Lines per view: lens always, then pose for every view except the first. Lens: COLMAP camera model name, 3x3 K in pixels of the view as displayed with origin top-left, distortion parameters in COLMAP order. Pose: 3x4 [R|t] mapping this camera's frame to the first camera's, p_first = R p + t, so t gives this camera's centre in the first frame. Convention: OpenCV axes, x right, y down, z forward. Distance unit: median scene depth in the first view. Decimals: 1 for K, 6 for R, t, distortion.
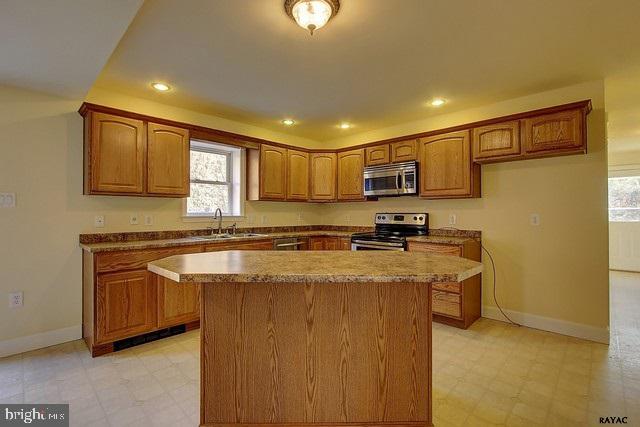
lens RADIAL K [[294.0, 0, 307.6], [0, 294.0, 210.8], [0, 0, 1]] dist [-0.011494, 0.001385]
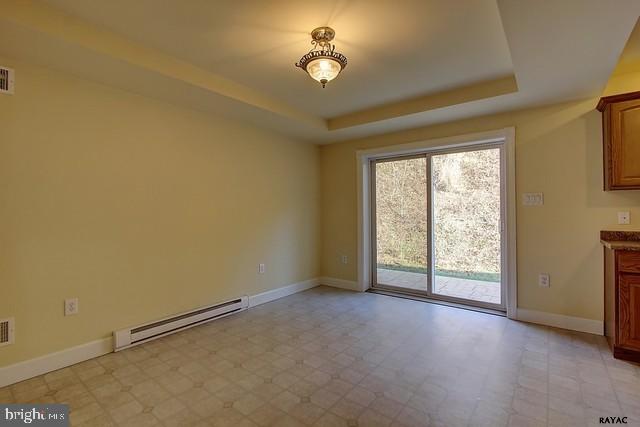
lens RADIAL K [[294.0, 0, 320.2], [0, 294.0, 210.4], [0, 0, 1]] dist [-0.011494, 0.001385]
pose [[0.127340, -0.002537, -0.991856, 0.088262], [0.013976, 0.999902, -0.000763, -0.000451], [0.991761, -0.013765, 0.127363, -0.078792]]
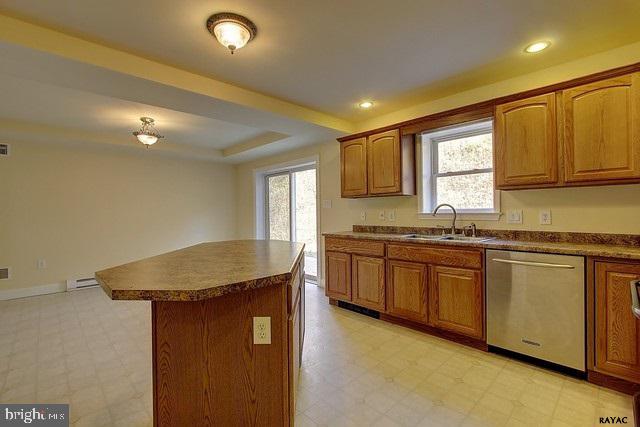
lens RADIAL K [[297.3, 0, 317.2], [0, 297.3, 210.5], [0, 0, 1]] dist [0.000468, 0.000200]
pose [[-0.019056, -0.006524, -0.999797, 0.828466], [0.018262, 0.999810, -0.006872, 0.014152], [0.999652, -0.018389, -0.018934, 0.948683]]
